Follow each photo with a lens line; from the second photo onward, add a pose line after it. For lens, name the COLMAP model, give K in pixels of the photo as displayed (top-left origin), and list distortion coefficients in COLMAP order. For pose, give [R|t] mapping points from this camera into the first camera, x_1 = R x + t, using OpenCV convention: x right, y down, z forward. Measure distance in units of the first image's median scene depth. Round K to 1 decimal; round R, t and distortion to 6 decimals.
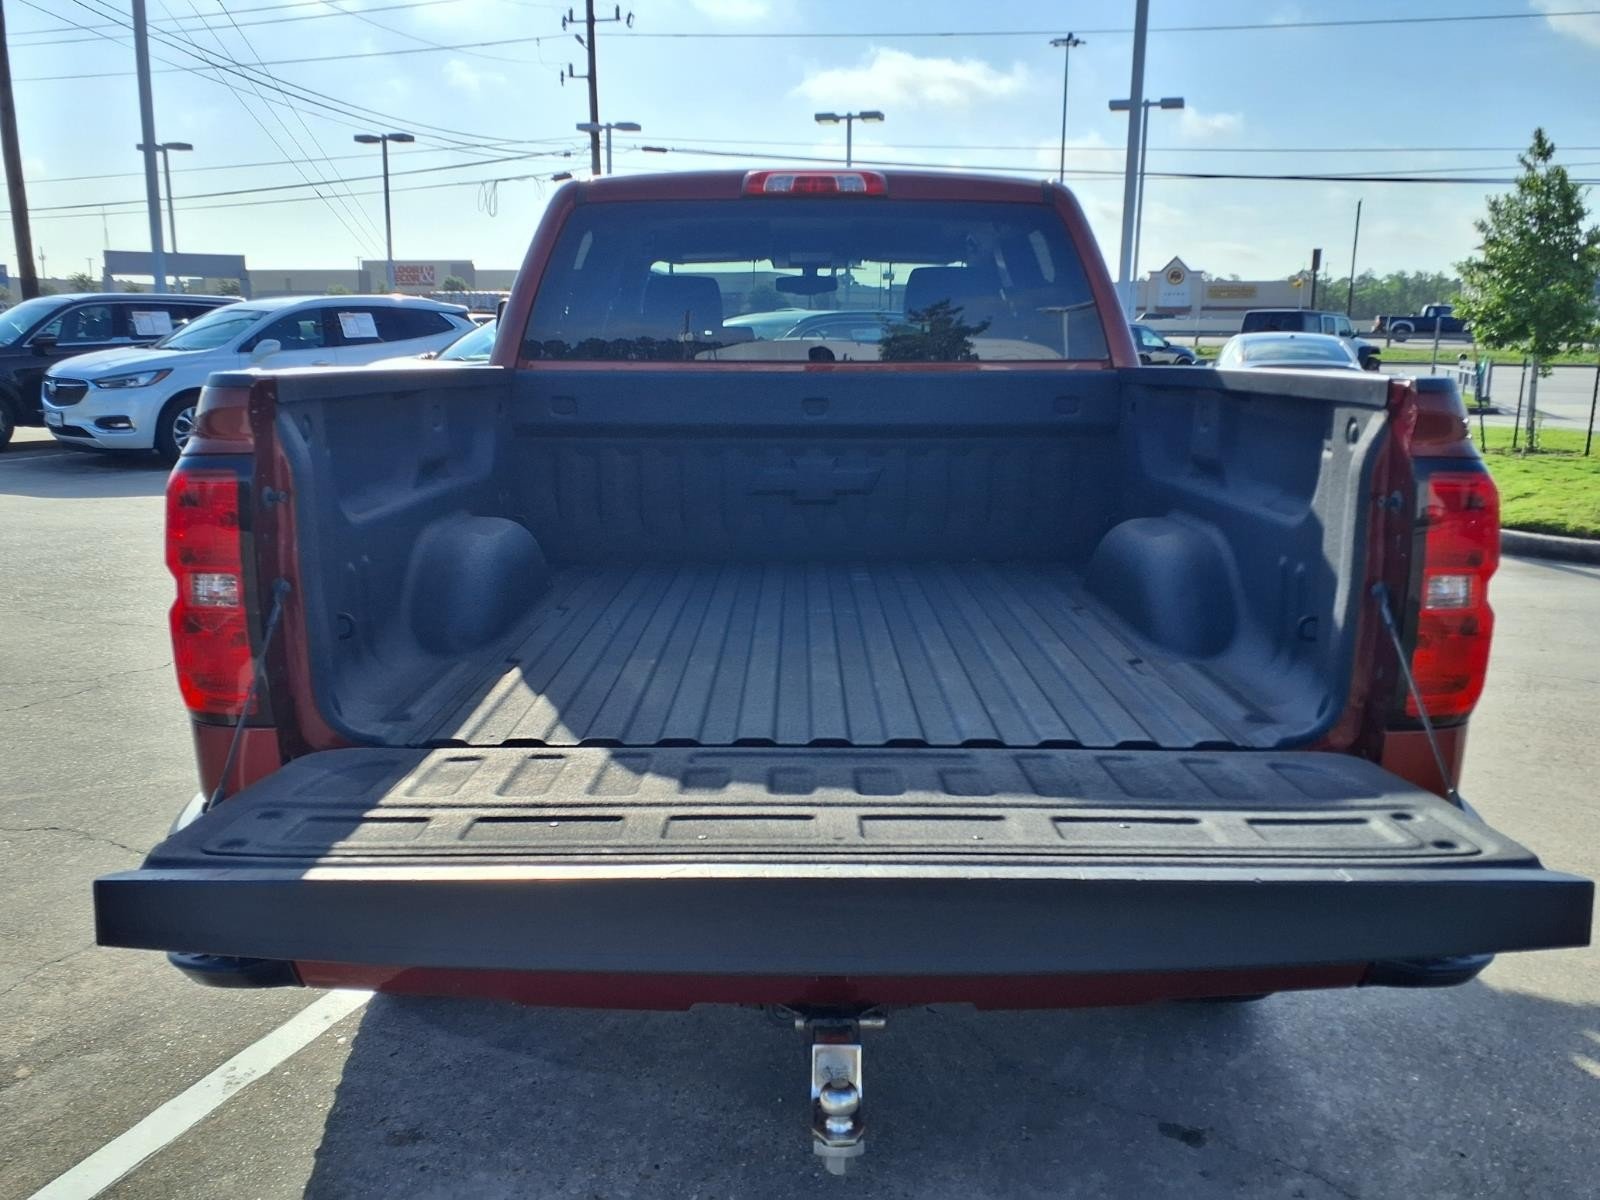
lens RADIAL K [[1339.7, 0, 797.8], [0, 1339.7, 603.3], [0, 0, 1]] dist [0.008614, -0.005017]
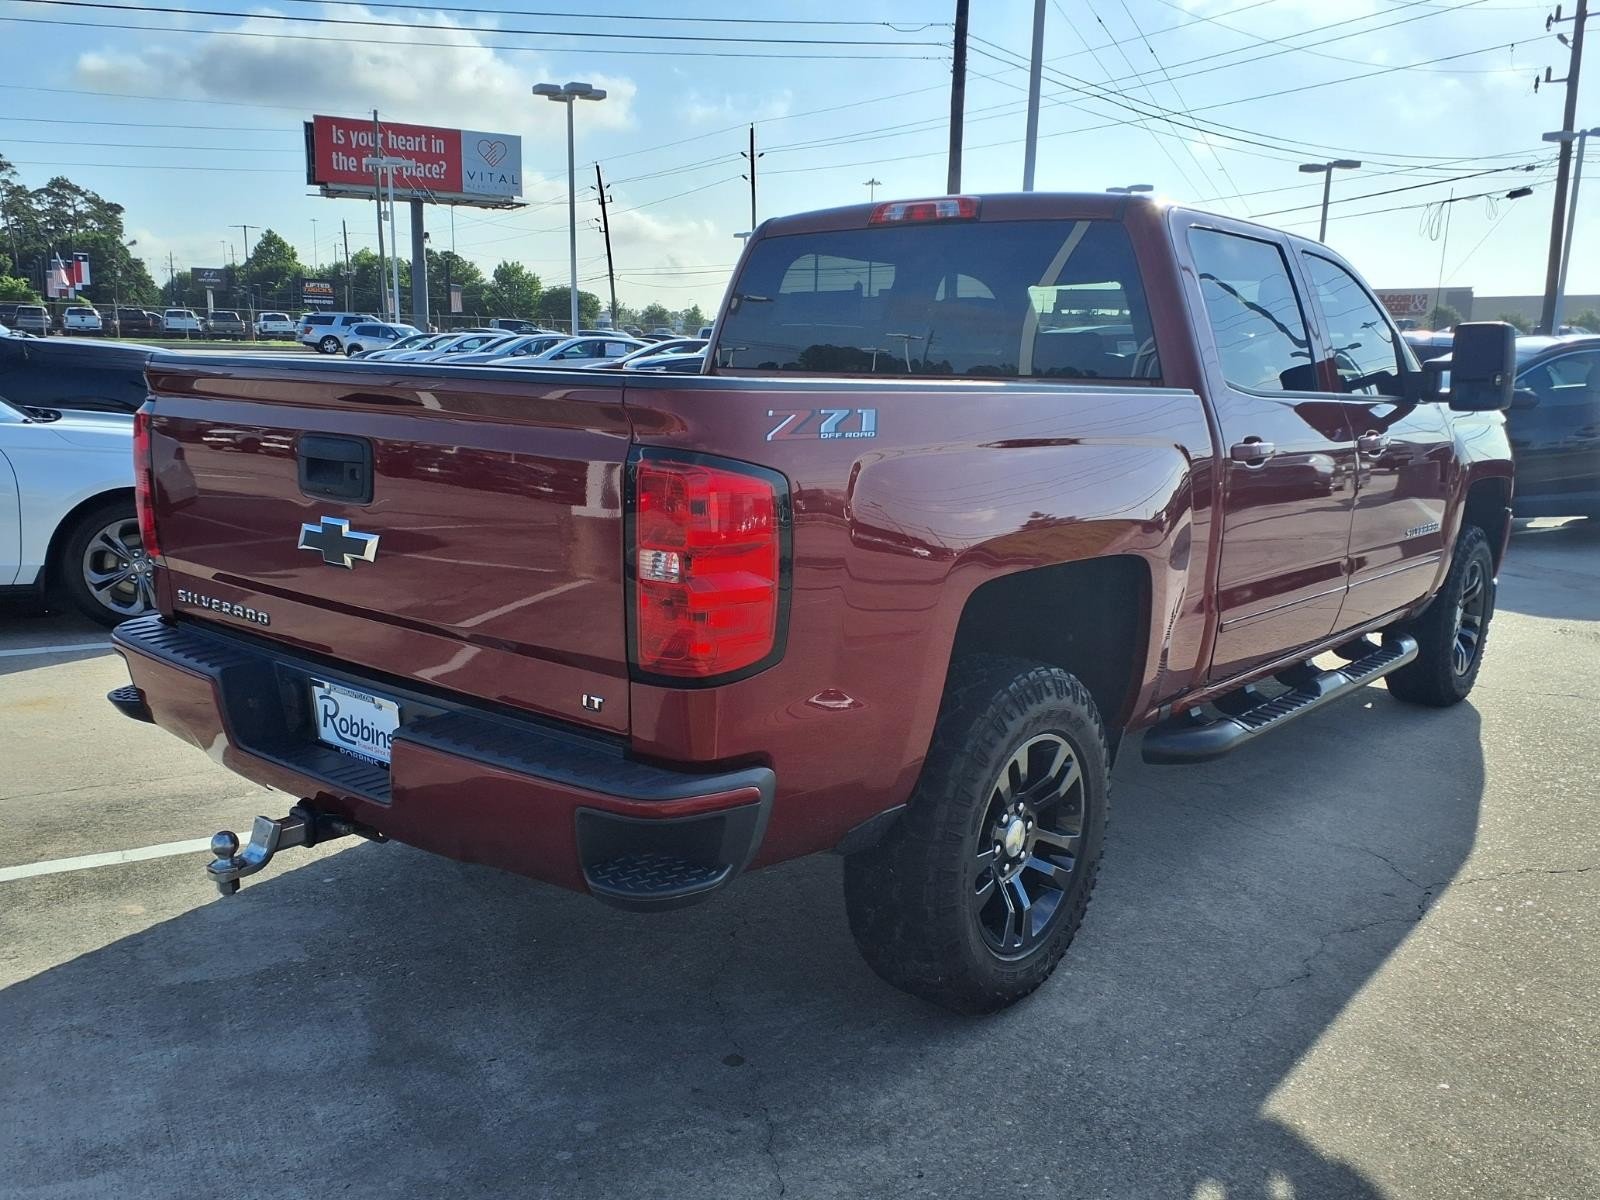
lens RADIAL K [[1339.7, 0, 797.8], [0, 1339.7, 603.3], [0, 0, 1]] dist [0.008614, -0.005017]
pose [[0.772490, 0.127787, -0.622036, 0.471682], [-0.141139, 0.989593, 0.028019, -0.008427], [0.619143, 0.066149, 0.782487, 0.071999]]
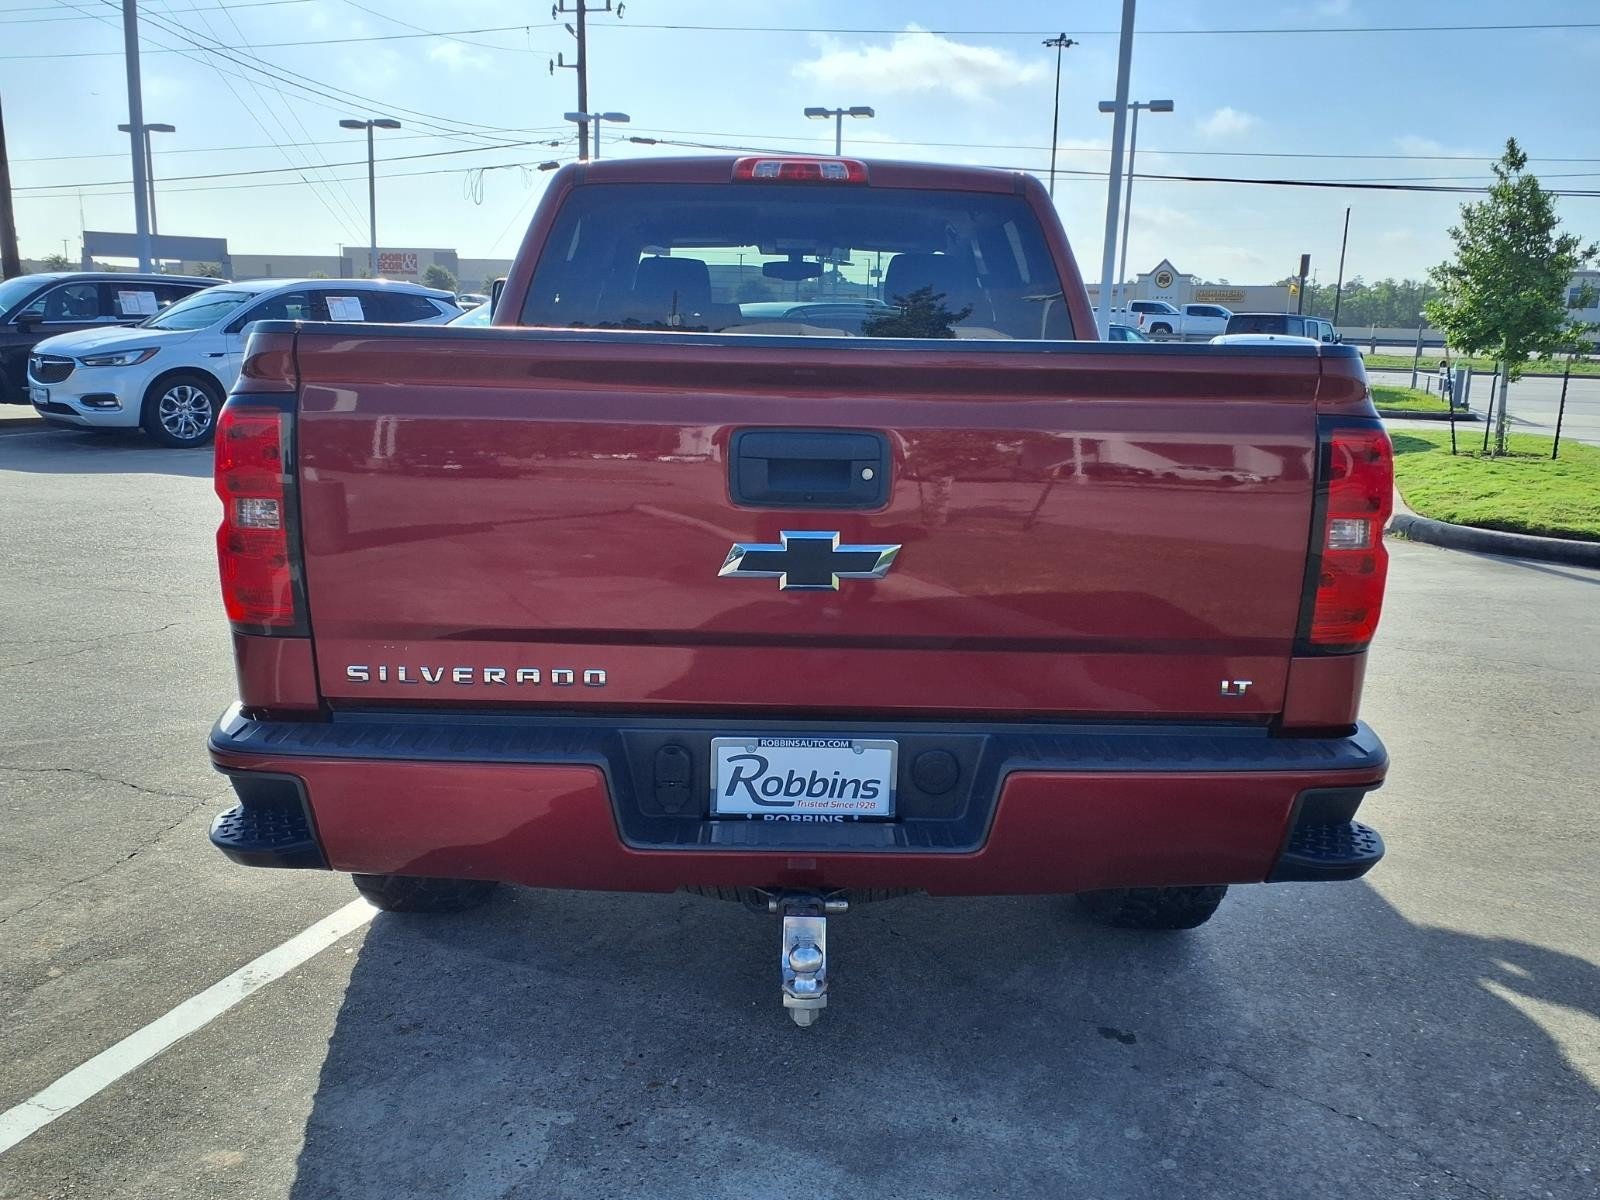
lens RADIAL K [[1355.8, 0, 800.0], [0, 1355.8, 600.0], [0, 0, 1]] dist [0.000712, -0.004691]
pose [[0.999749, 0.016659, 0.014963, 0.001201], [-0.016626, 0.999859, -0.002288, 0.021925], [-0.014999, 0.002039, 0.999885, -0.054080]]
